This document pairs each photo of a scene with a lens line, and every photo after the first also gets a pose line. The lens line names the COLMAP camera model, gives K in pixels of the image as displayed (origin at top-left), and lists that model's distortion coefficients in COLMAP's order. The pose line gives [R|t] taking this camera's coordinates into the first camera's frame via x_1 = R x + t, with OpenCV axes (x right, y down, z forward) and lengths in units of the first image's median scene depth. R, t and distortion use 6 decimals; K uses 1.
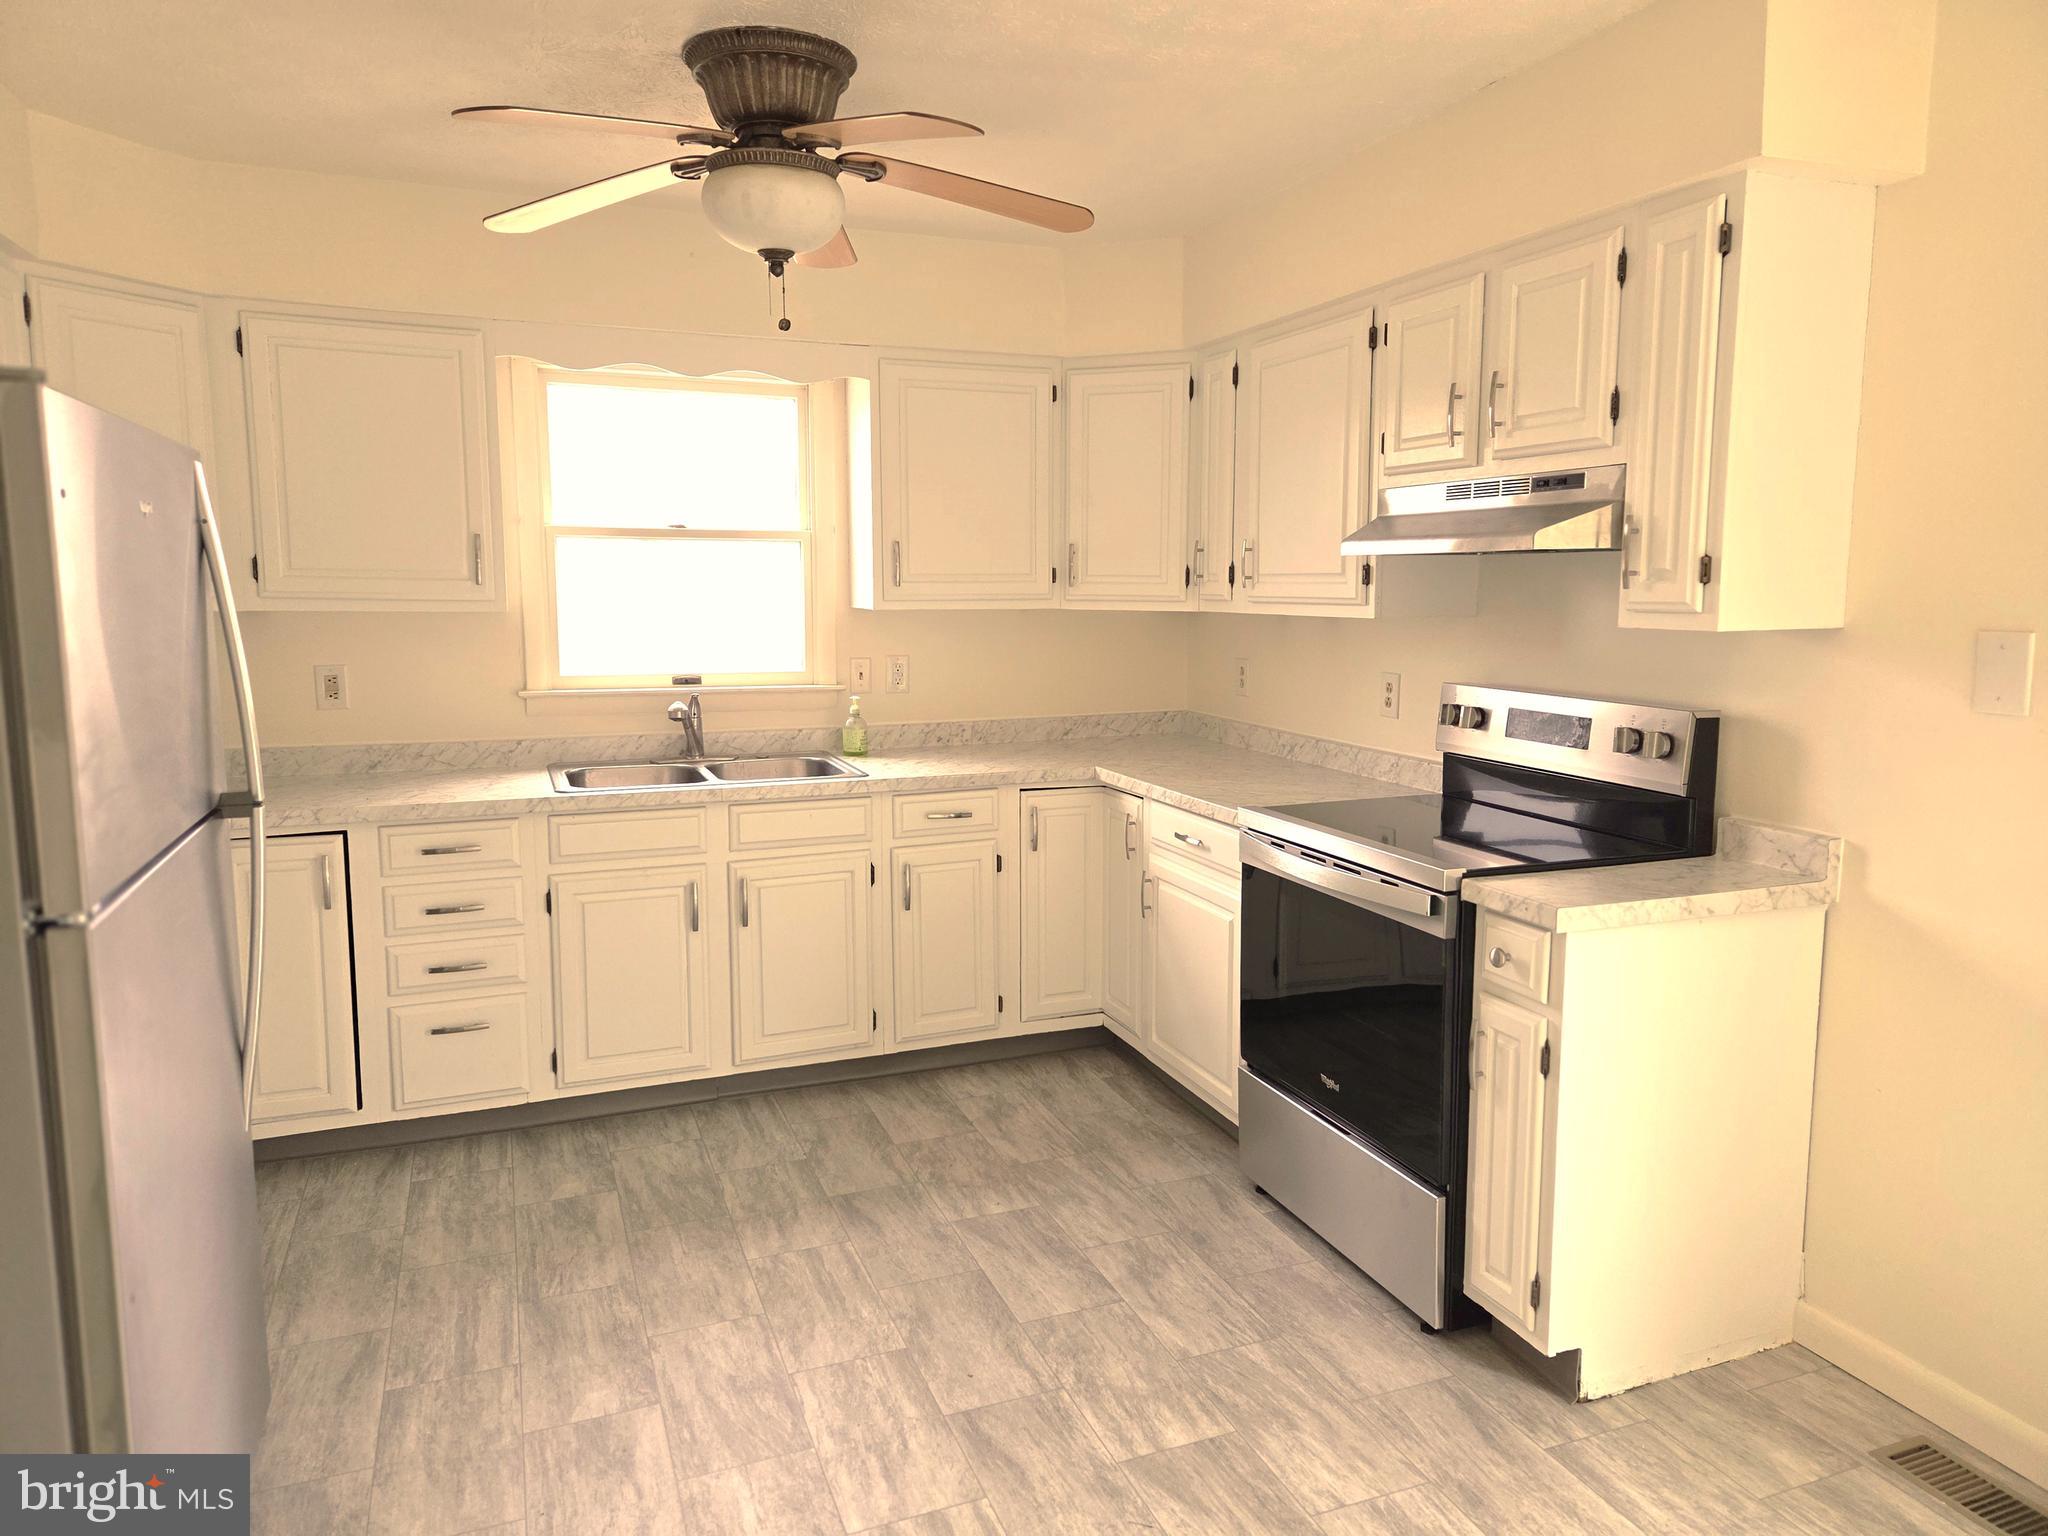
lens RADIAL K [[1379.0, 0, 1031.5], [0, 1379.0, 757.4], [0, 0, 1]] dist [0.064140, -0.013159]
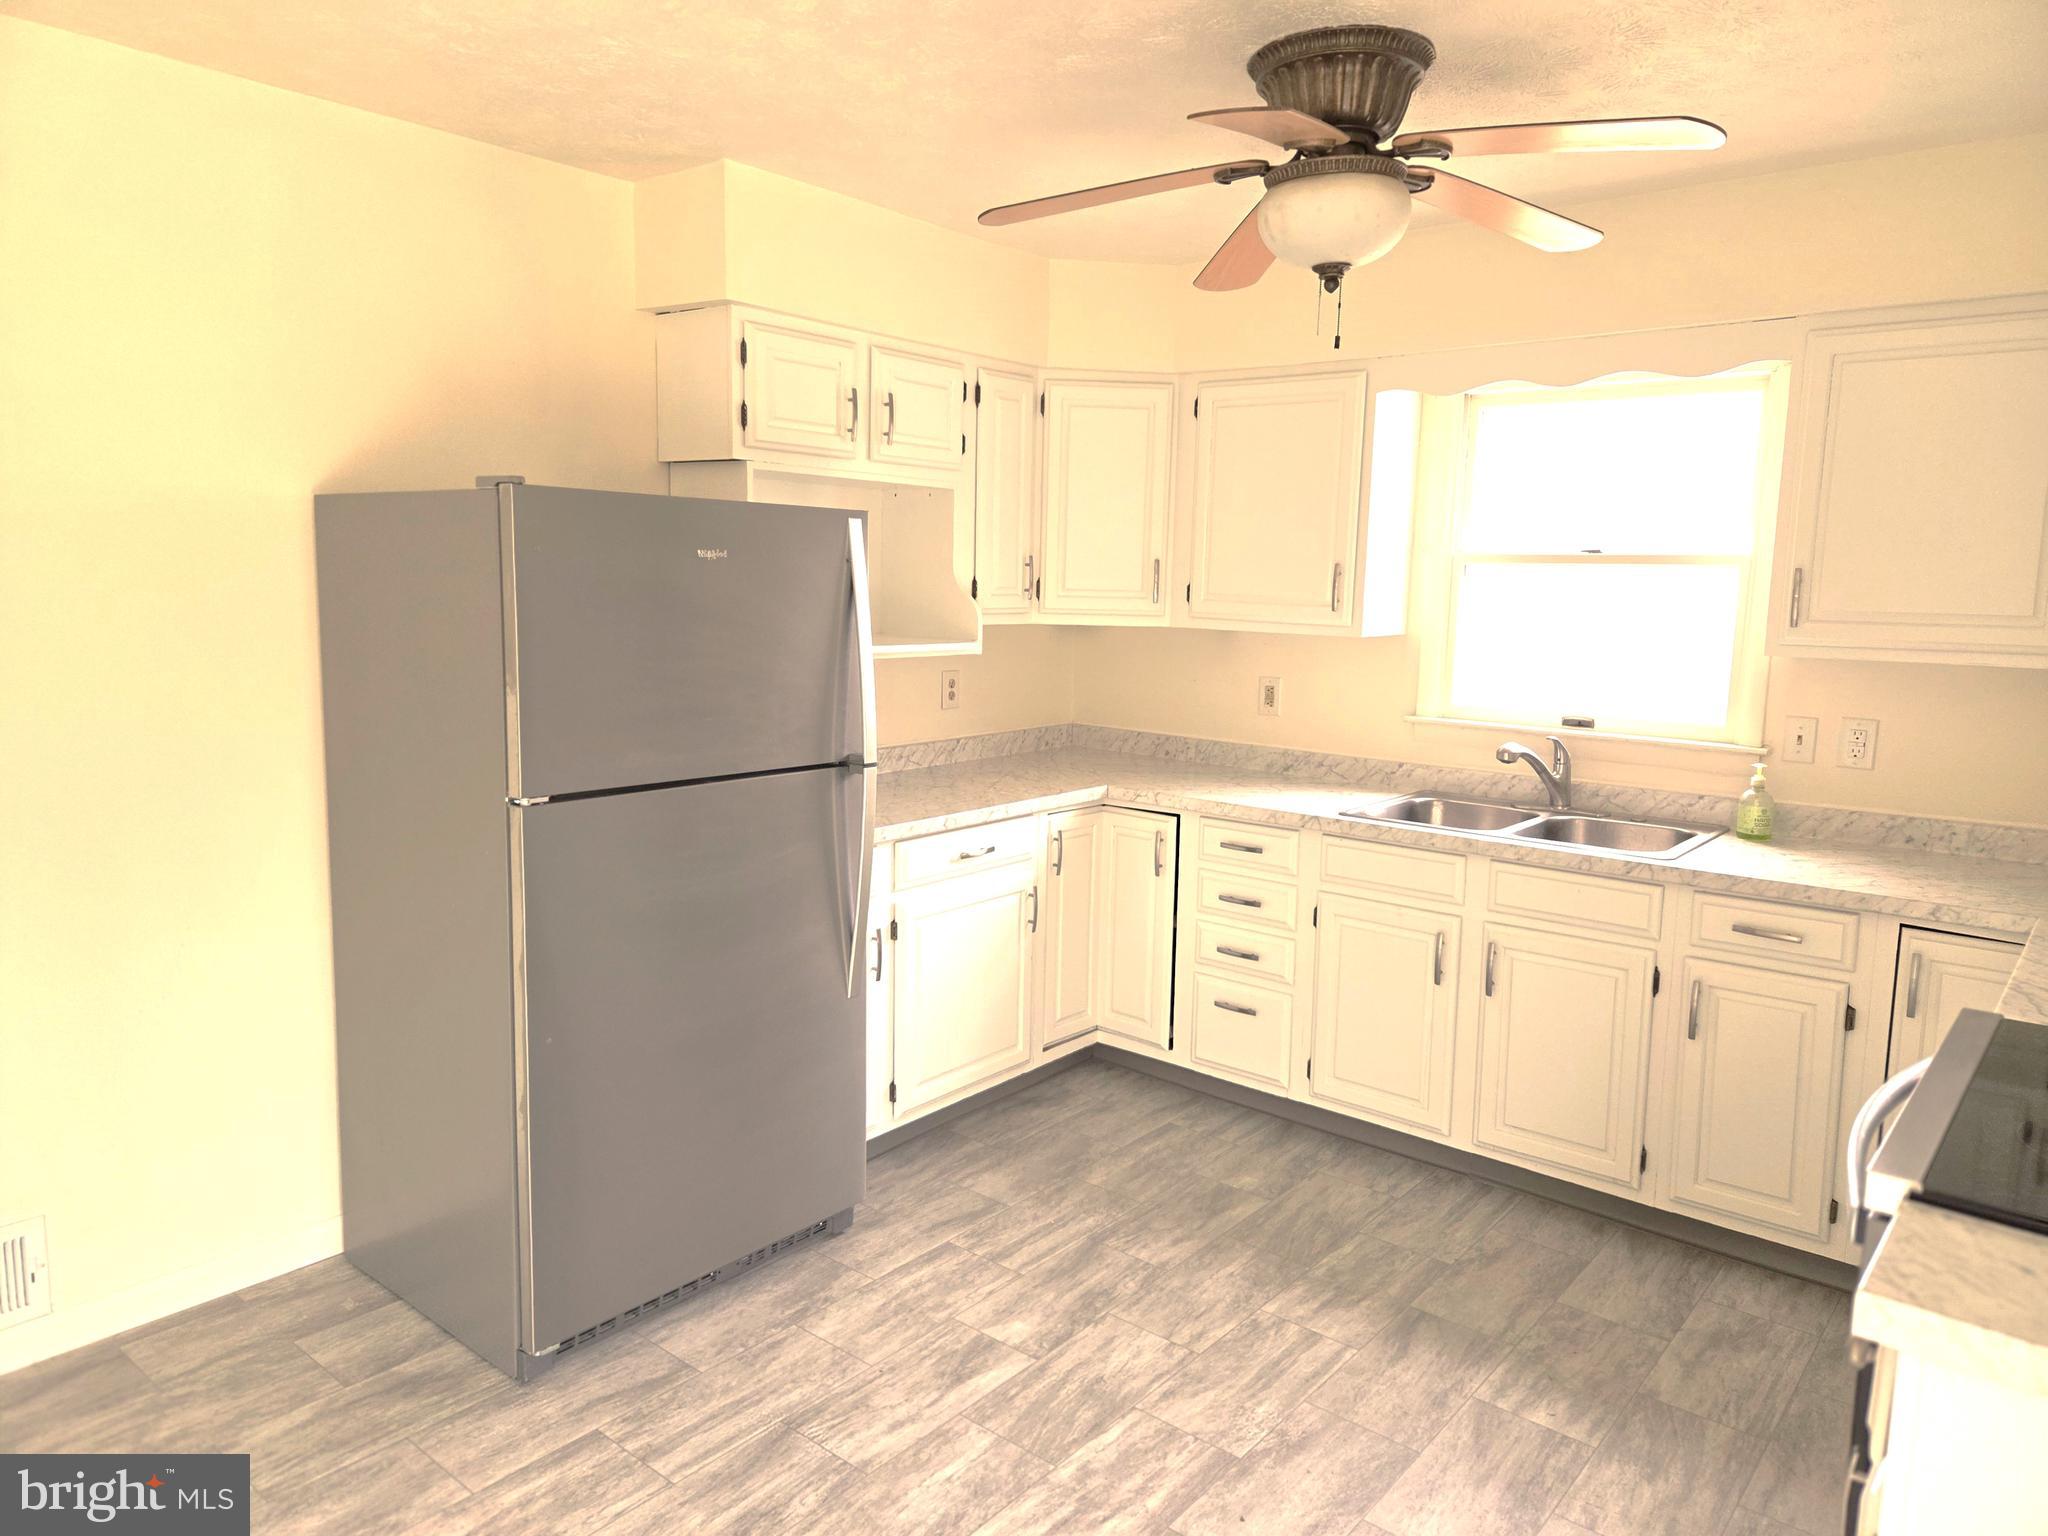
lens RADIAL K [[1379.0, 0, 1032.5], [0, 1379.0, 762.9], [0, 0, 1]] dist [0.064140, -0.013159]
pose [[0.488602, 0.129045, -0.862911, 0.437717], [-0.136608, 0.988119, 0.070419, -0.054343], [0.861746, 0.083473, 0.500425, 0.294682]]
